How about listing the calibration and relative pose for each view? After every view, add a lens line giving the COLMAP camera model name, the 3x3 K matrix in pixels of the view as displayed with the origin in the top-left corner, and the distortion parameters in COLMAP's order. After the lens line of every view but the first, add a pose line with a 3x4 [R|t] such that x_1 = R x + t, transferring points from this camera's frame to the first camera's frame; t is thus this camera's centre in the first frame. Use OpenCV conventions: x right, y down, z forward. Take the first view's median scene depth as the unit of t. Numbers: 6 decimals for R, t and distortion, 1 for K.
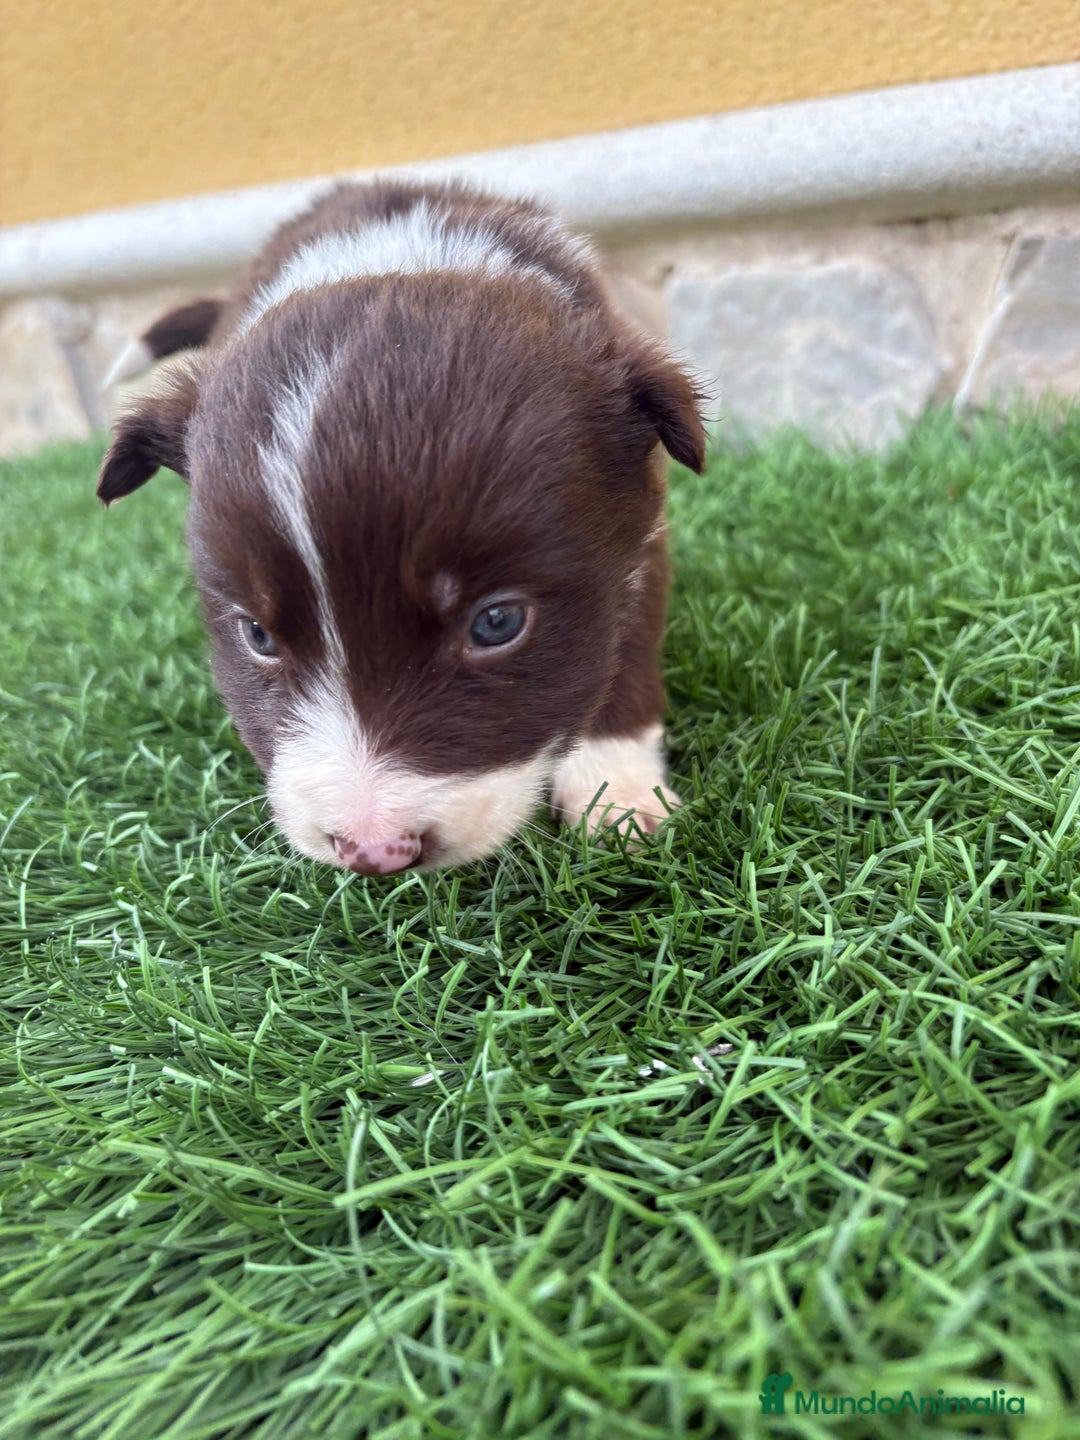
lens RADIAL K [[1107.0, 0, 554.6], [0, 1107.0, 719.9], [0, 0, 1]] dist [0.025020, -0.063602]
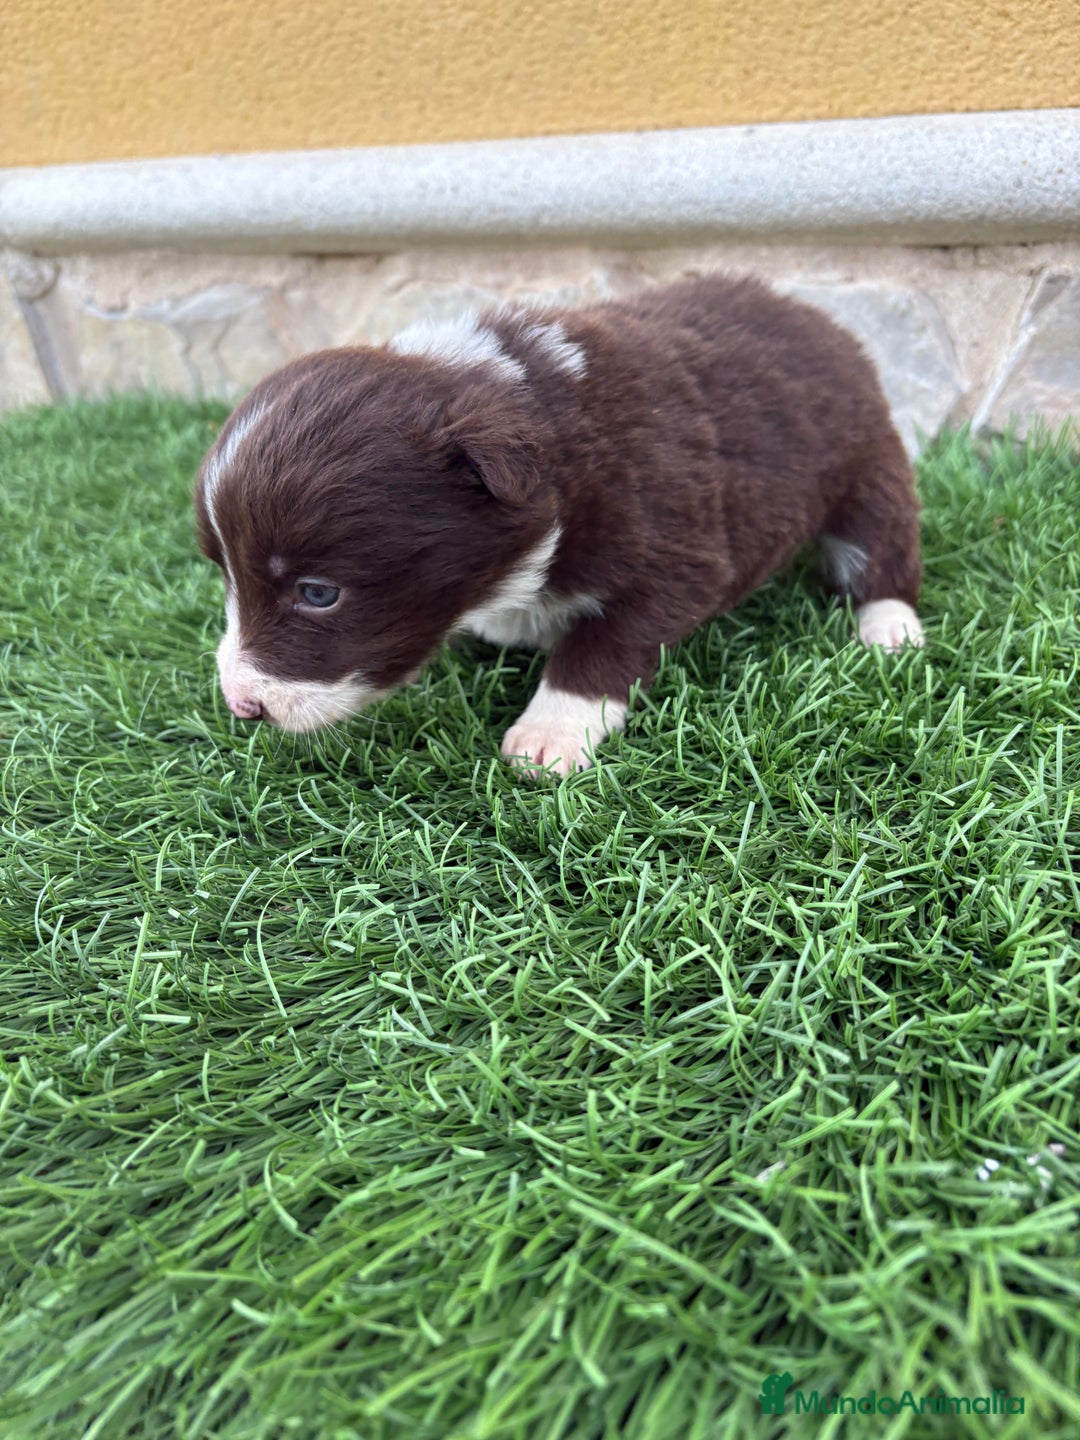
lens RADIAL K [[1107.0, 0, 554.8], [0, 1107.0, 707.5], [0, 0, 1]] dist [0.025020, -0.063602]
pose [[0.994474, 0.013733, 0.104083, -0.135231], [-0.017318, 0.999285, 0.033618, -0.049314], [-0.103547, -0.035234, 0.994000, -0.004511]]
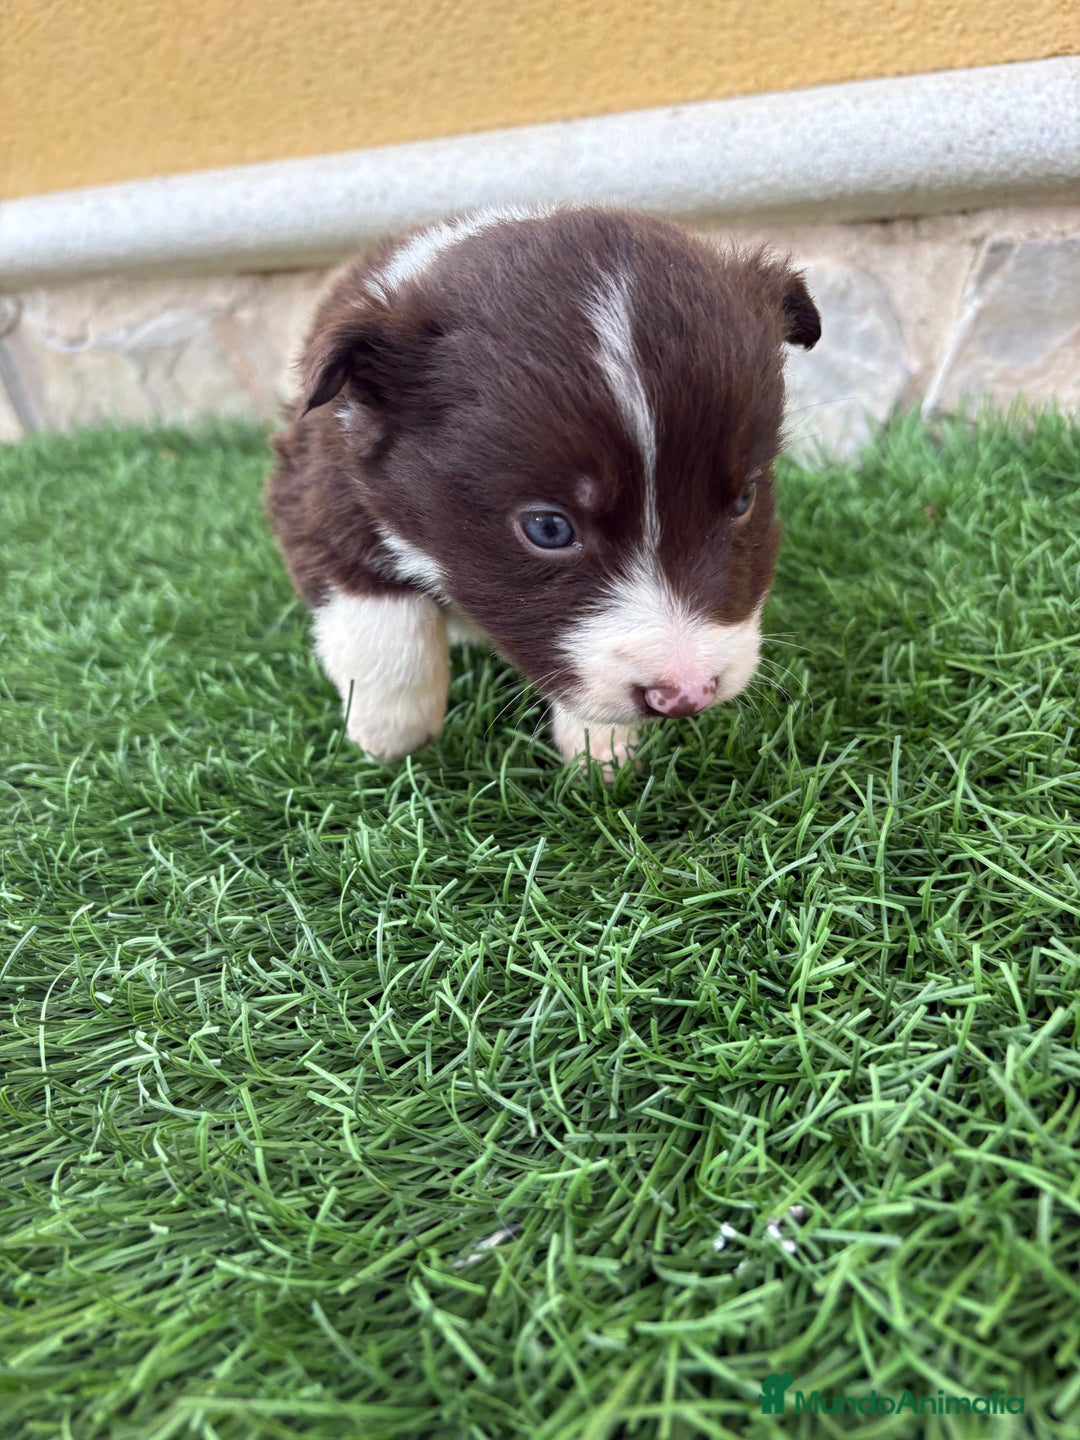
lens RADIAL K [[1107.0, 0, 550.7], [0, 1107.0, 733.1], [0, 0, 1]] dist [0.025020, -0.063602]
pose [[0.998201, -0.033013, 0.050057, -0.030361], [0.030330, 0.998110, 0.053438, -0.058720], [-0.051726, -0.051824, 0.997316, 0.014024]]
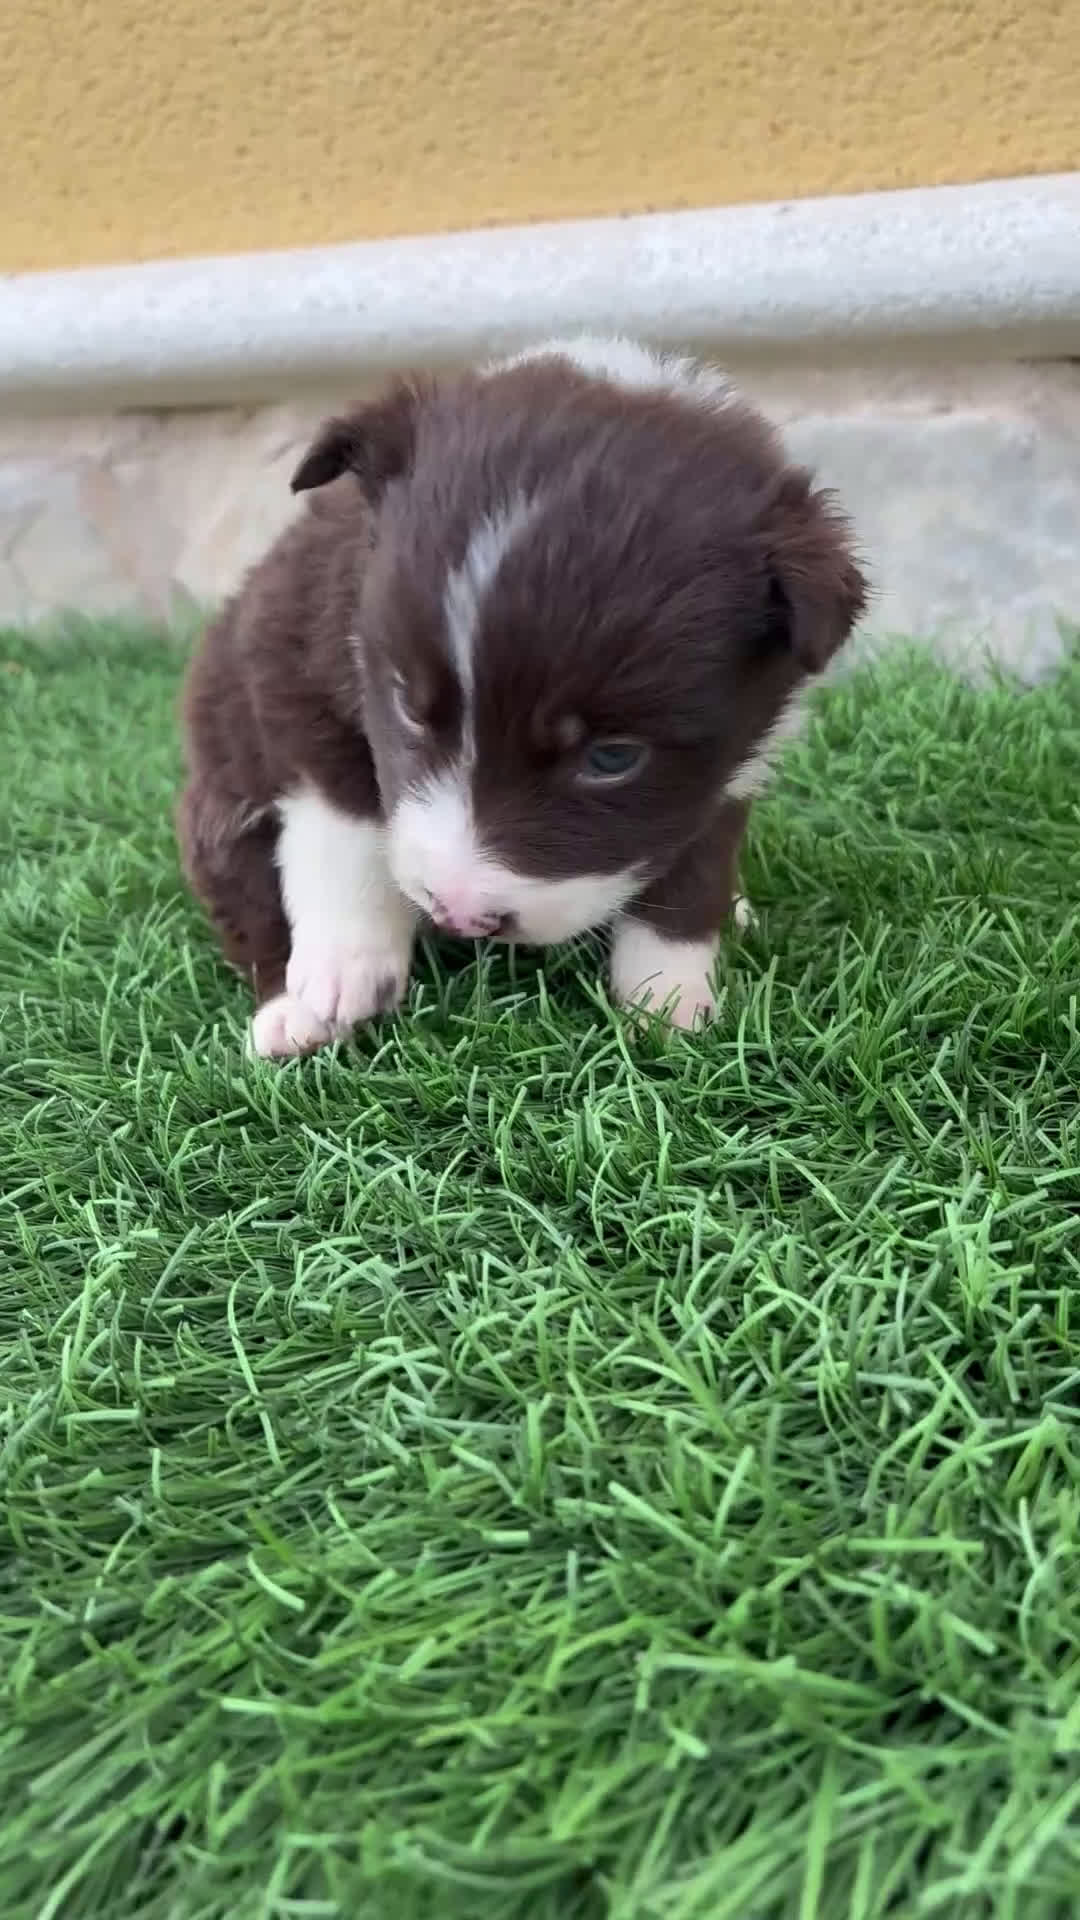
lens RADIAL K [[1814.3, 0, 533.8], [0, 1814.3, 965.4], [0, 0, 1]] dist [-0.005768, 0.000000]
pose [[0.993135, -0.029575, 0.113170, -0.164049], [0.034774, 0.998416, -0.044241, -0.018292], [-0.111683, 0.047873, 0.992590, -0.104111]]
